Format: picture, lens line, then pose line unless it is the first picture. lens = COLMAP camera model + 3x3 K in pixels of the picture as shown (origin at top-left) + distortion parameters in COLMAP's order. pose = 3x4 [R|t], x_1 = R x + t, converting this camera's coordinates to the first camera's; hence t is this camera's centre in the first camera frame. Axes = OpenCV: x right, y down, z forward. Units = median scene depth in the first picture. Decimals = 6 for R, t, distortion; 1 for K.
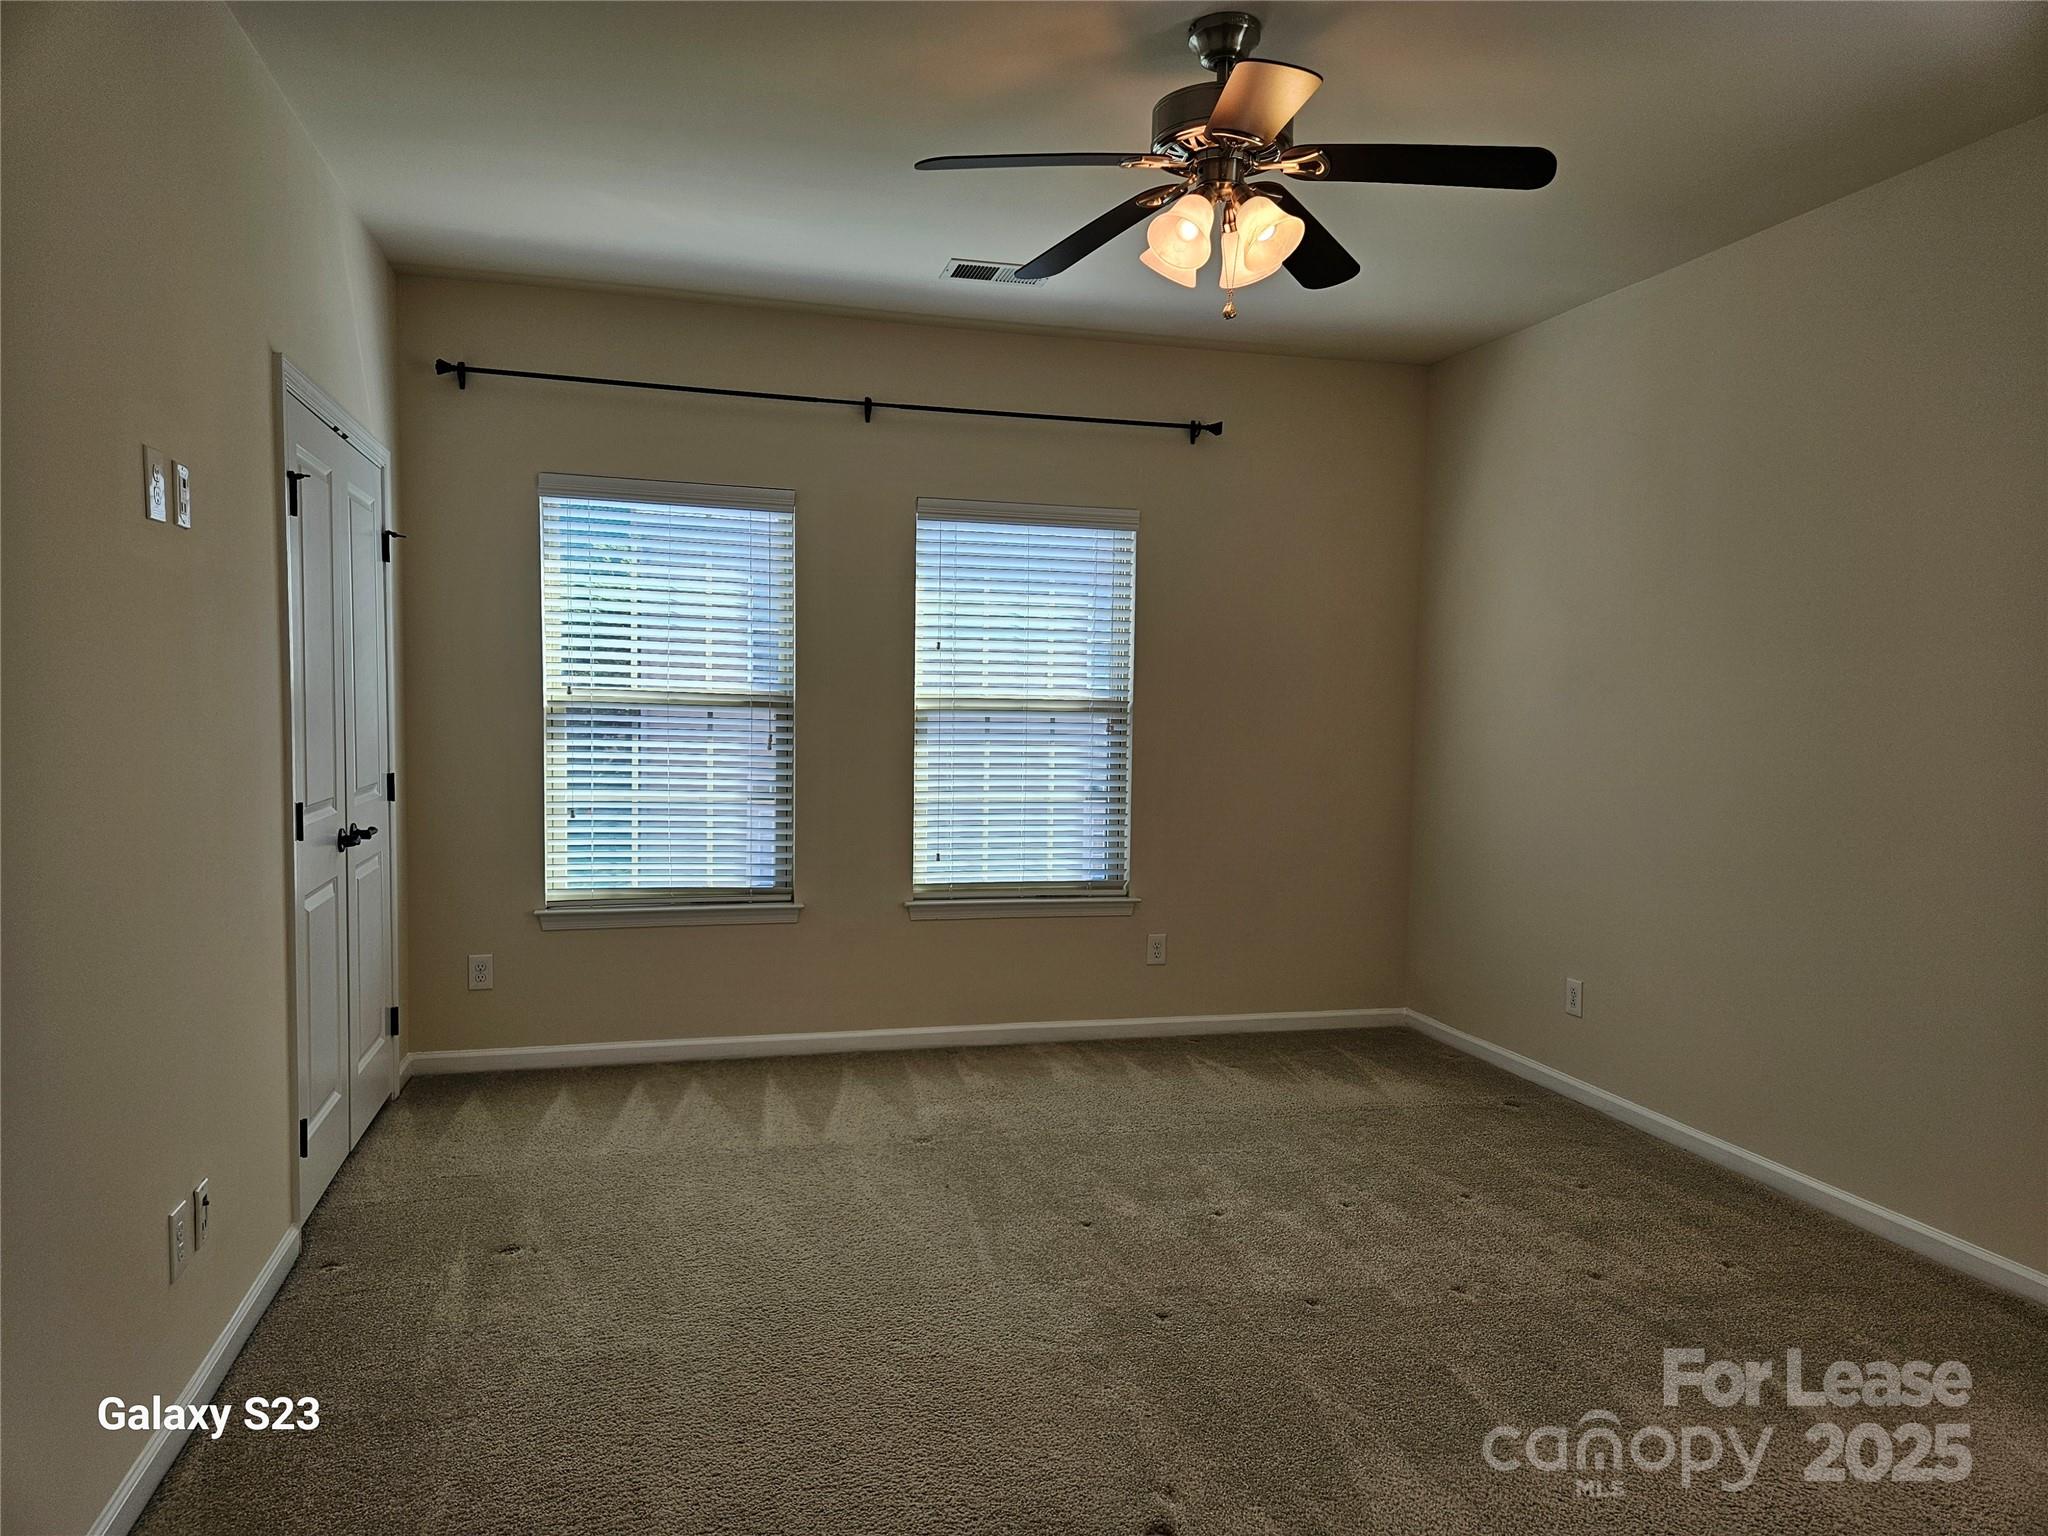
lens RADIAL K [[1369.3, 0, 1016.5], [0, 1369.3, 772.3], [0, 0, 1]] dist [0.086244, -0.081731]
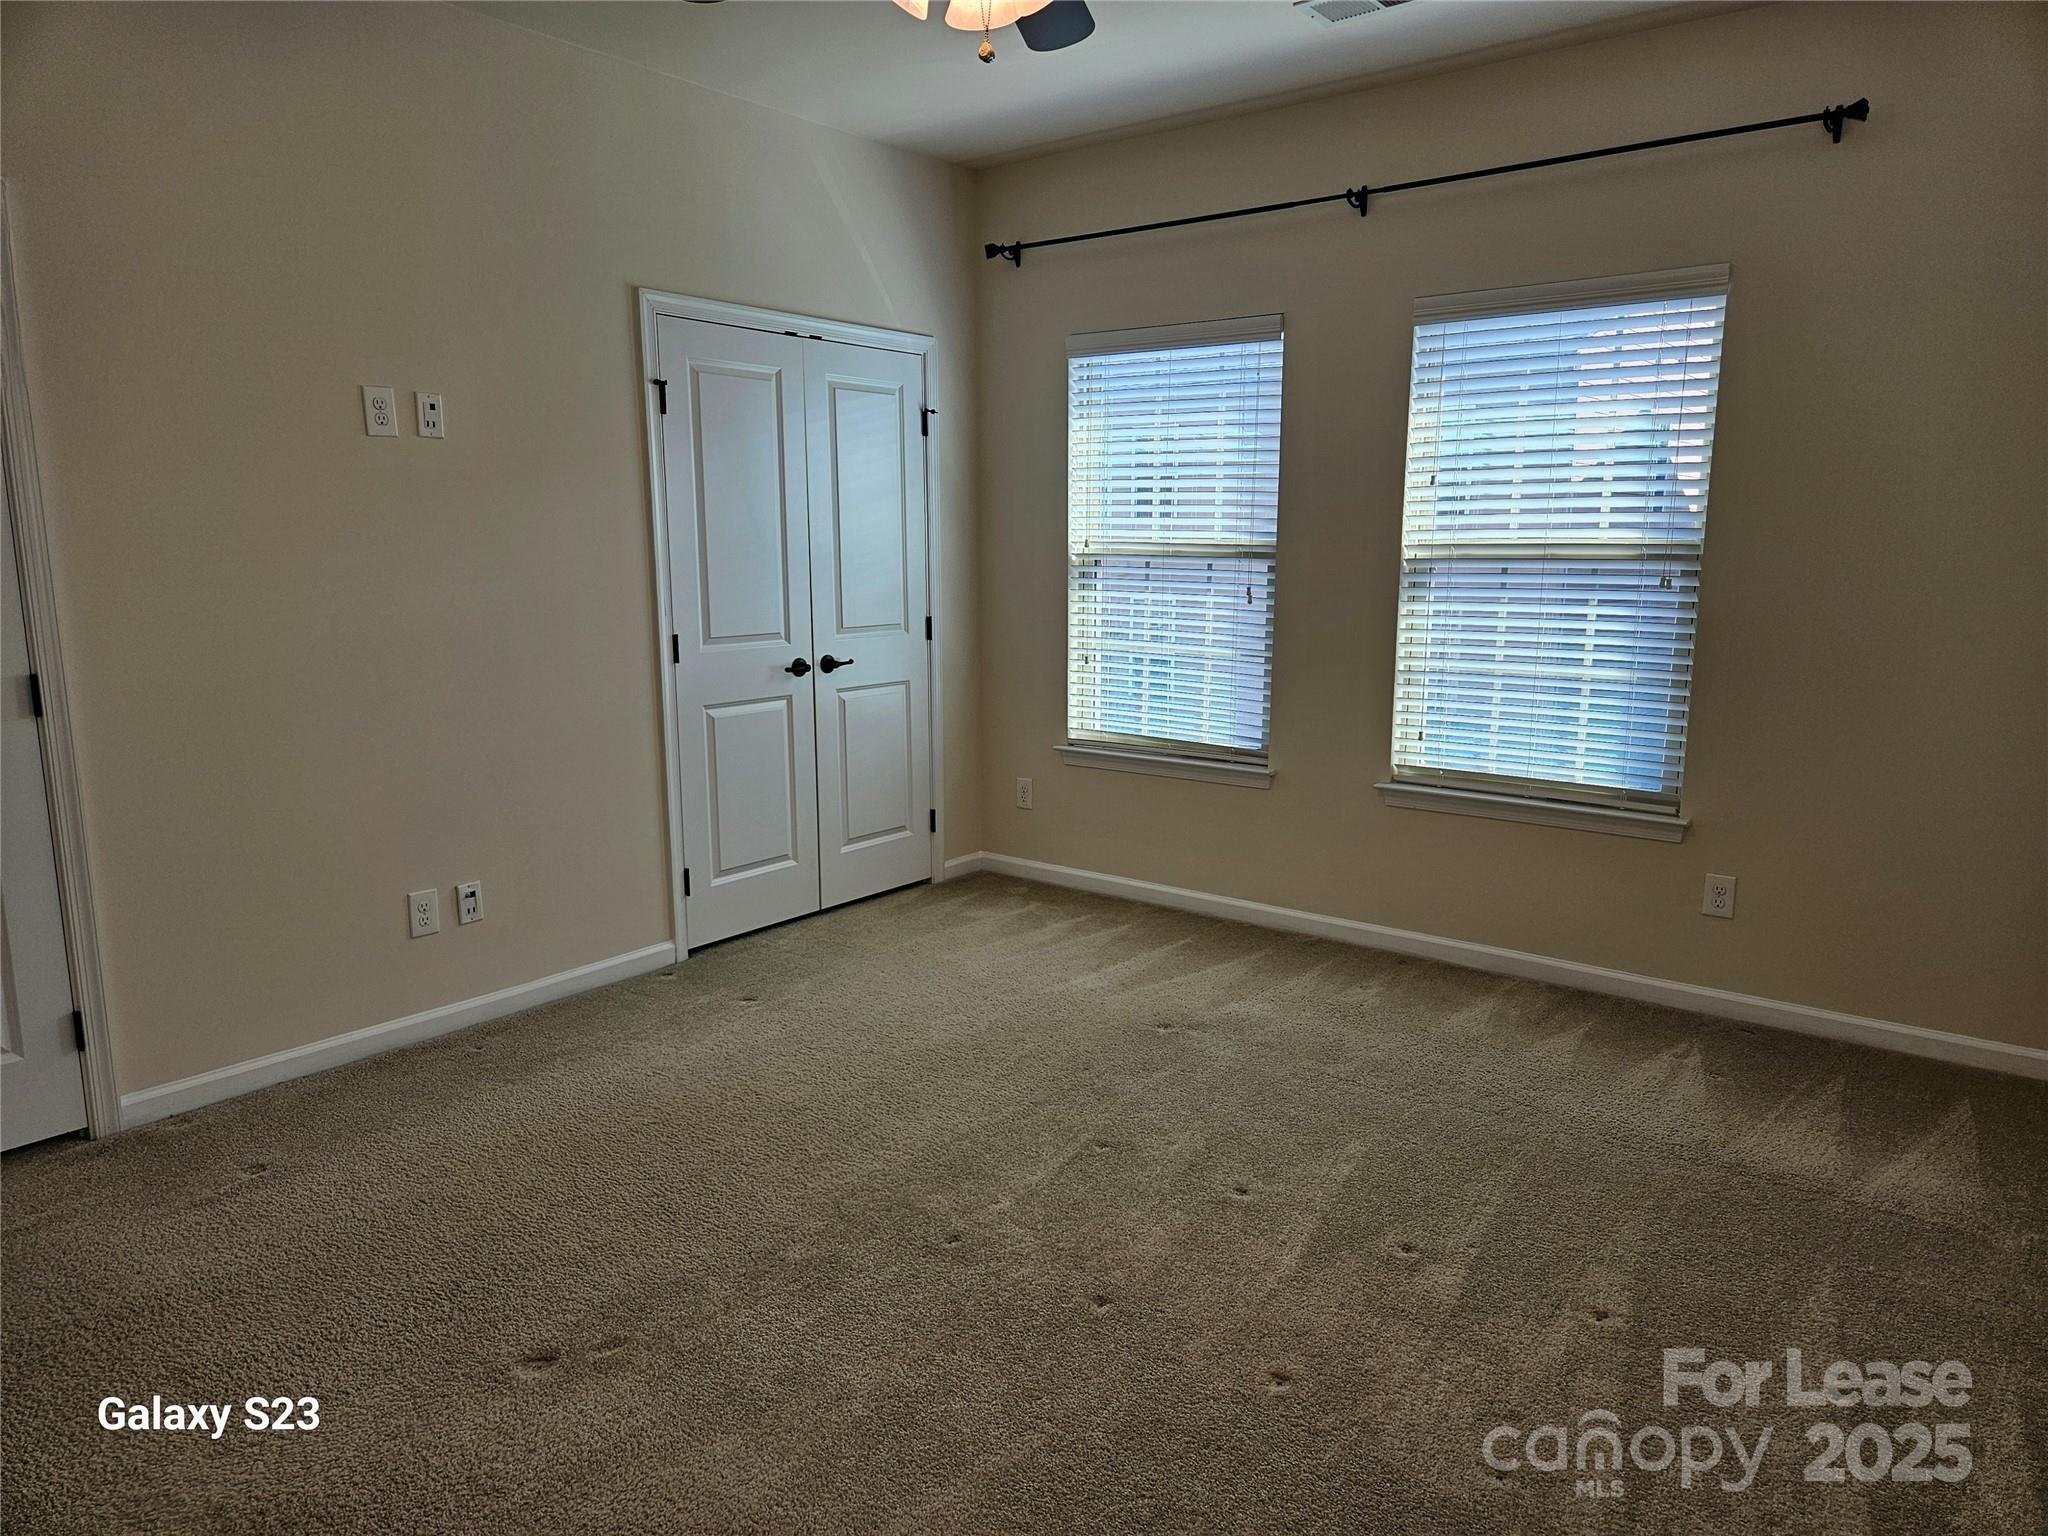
lens RADIAL K [[1369.3, 0, 1016.5], [0, 1369.3, 772.3], [0, 0, 1]] dist [0.086244, -0.081731]
pose [[0.601466, 0.117998, -0.790137, 0.474670], [-0.032687, 0.991839, 0.123238, -0.012674], [0.798230, -0.048296, 0.600414, 0.294996]]
